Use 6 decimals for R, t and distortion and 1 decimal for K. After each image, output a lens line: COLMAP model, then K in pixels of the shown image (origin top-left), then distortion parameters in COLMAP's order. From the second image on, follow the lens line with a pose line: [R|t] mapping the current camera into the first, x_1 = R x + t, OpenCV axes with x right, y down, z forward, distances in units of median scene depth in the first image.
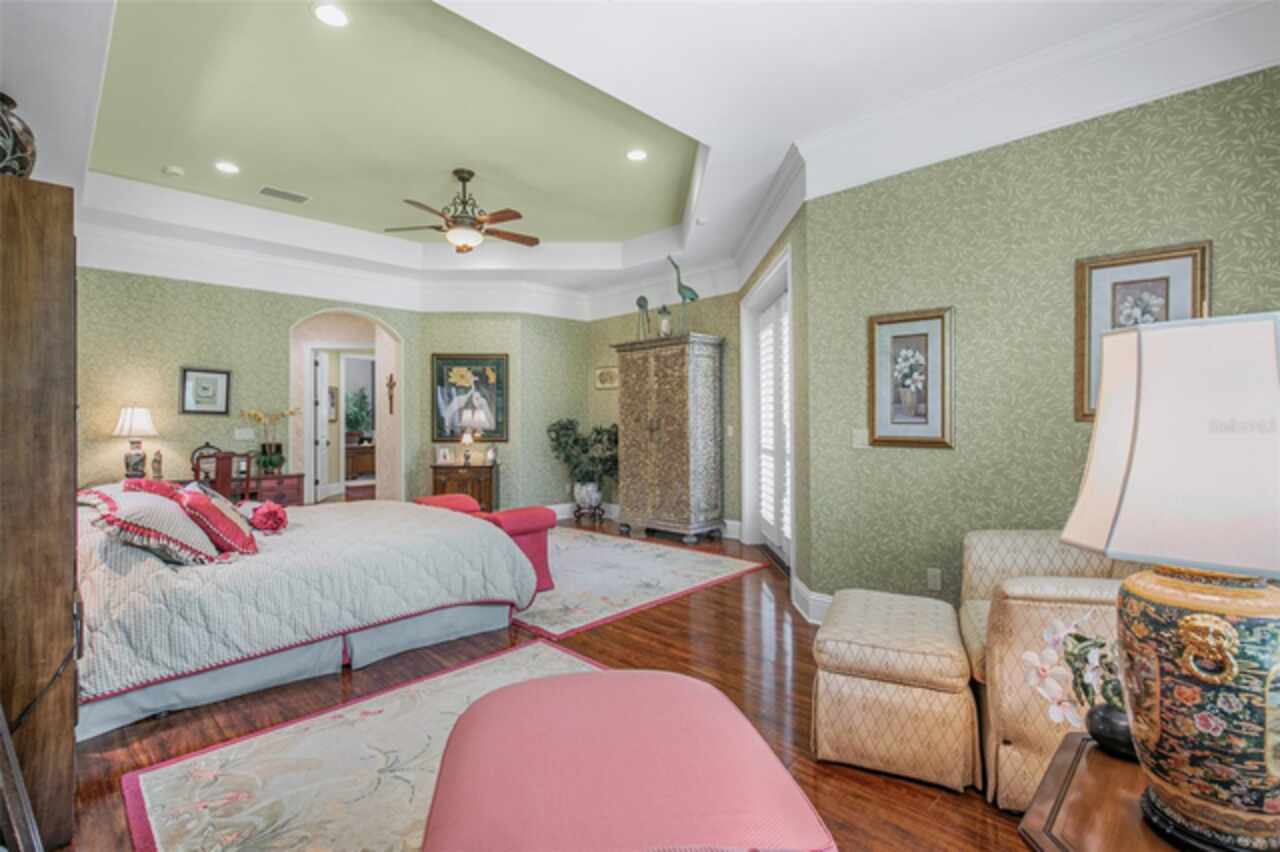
lens RADIAL K [[580.9, 0, 639.5], [0, 580.9, 418.4], [0, 0, 1]] dist [-0.011135, 0.000183]
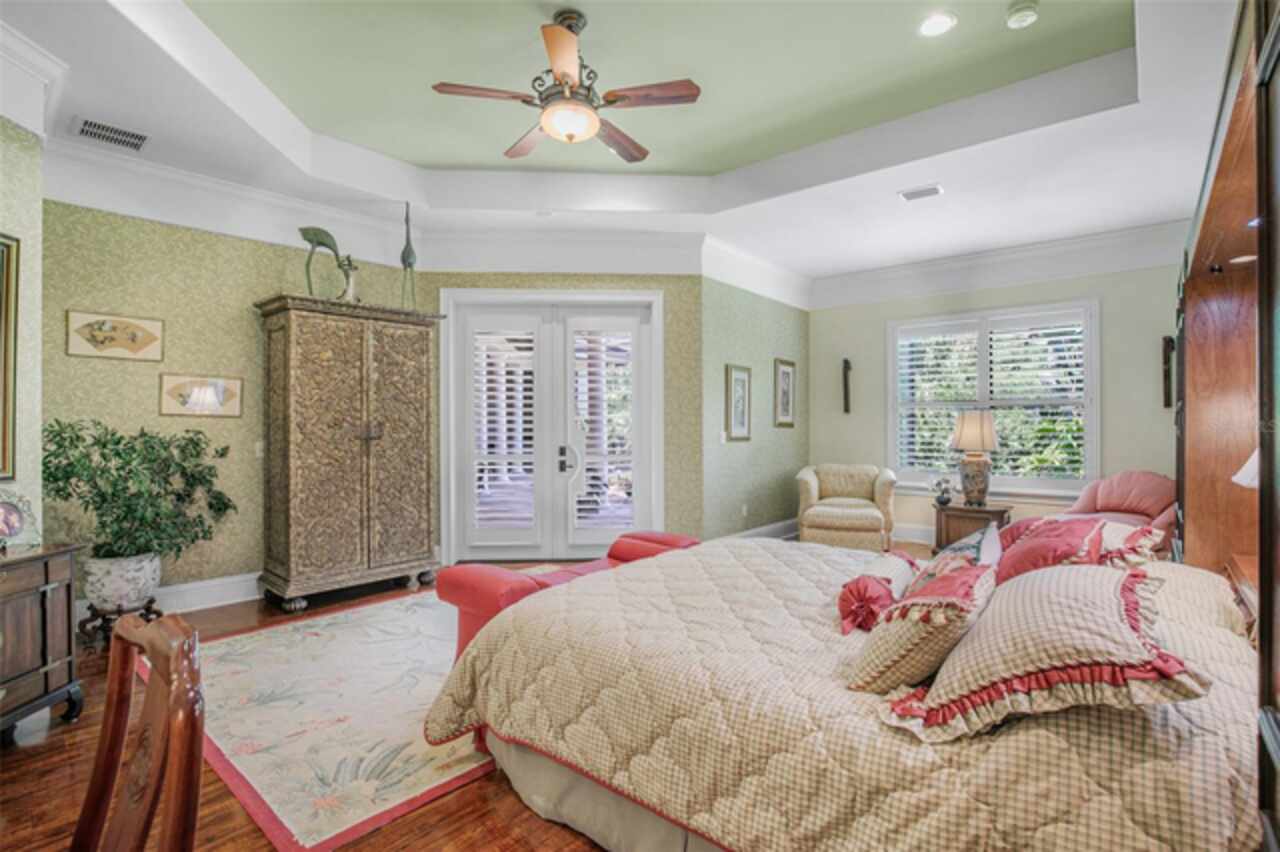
lens RADIAL K [[580.9, 0, 636.5], [0, 580.9, 426.9], [0, 0, 1]] dist [-0.011135, 0.000183]
pose [[-0.041916, -0.005659, 0.999105, -0.754966], [-0.009442, 0.999942, 0.005268, -0.001144], [-0.999077, -0.009213, -0.041967, 0.799829]]
